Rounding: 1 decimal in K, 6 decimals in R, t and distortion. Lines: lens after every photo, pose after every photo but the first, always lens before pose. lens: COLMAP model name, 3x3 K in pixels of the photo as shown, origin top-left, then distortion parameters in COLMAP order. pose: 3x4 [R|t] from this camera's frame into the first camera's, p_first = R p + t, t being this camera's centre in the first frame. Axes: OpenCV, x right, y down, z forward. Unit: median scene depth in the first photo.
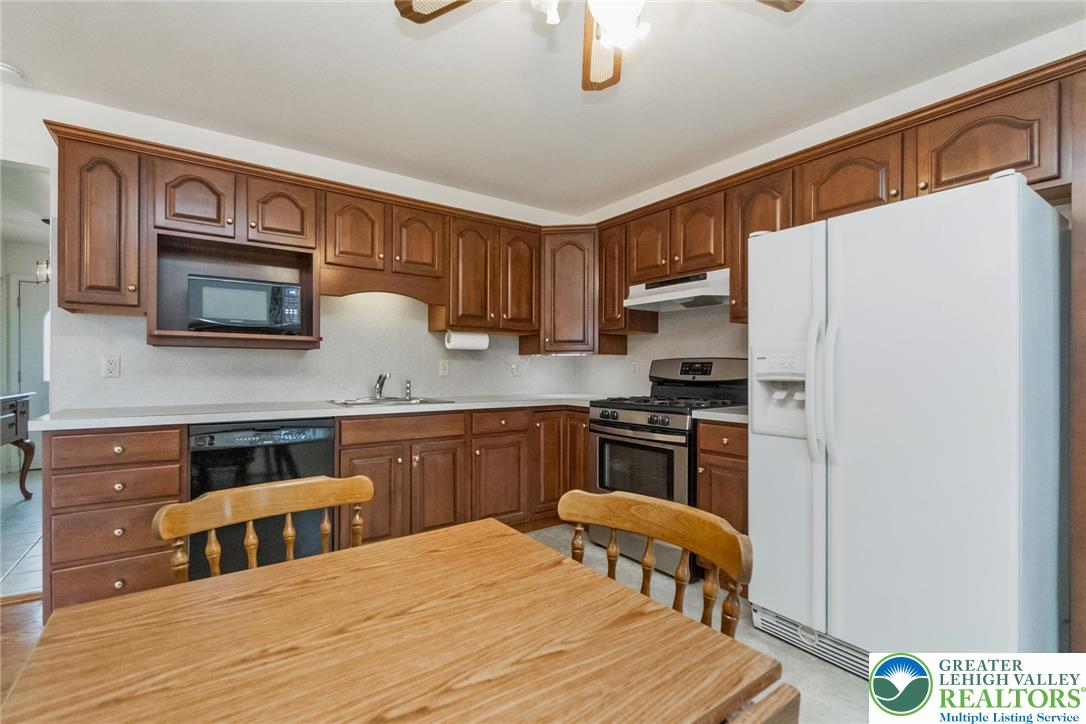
lens RADIAL K [[470.7, 0, 544.9], [0, 470.7, 375.6], [0, 0, 1]] dist [-0.006911, 0.001713]
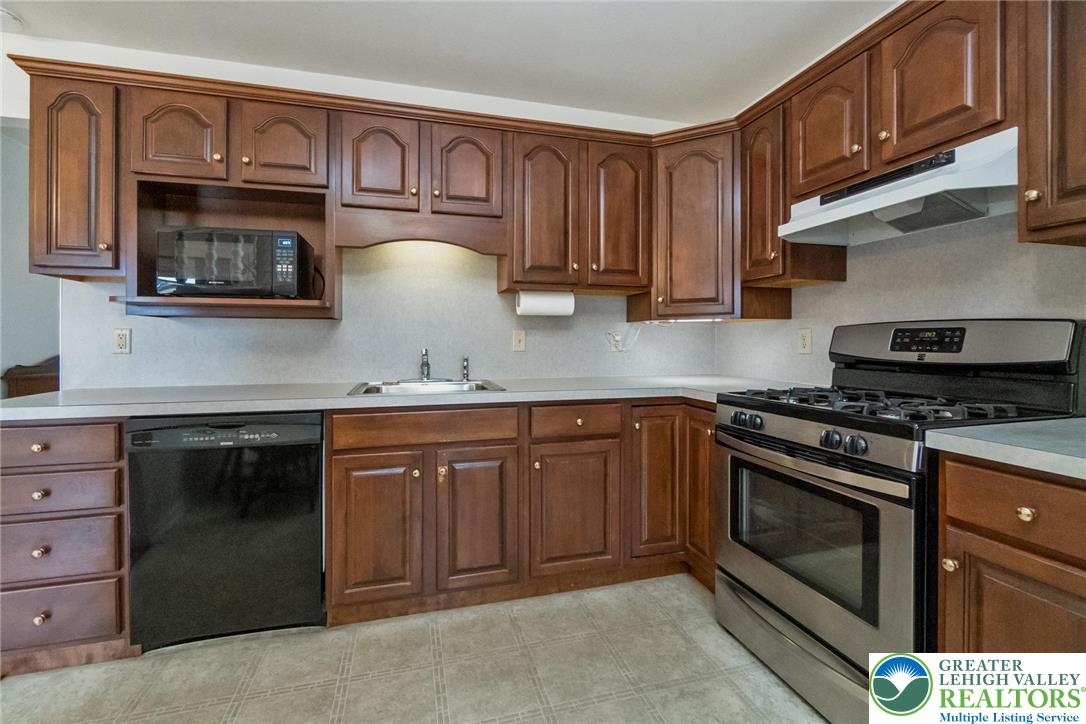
lens RADIAL K [[470.7, 0, 544.0], [0, 470.7, 344.7], [0, 0, 1]] dist [-0.006911, 0.001713]
pose [[0.940237, -0.001230, -0.340518, 0.092837], [-0.000503, 0.999987, -0.005001, -0.006973], [0.340520, 0.004873, 0.940225, 0.347747]]
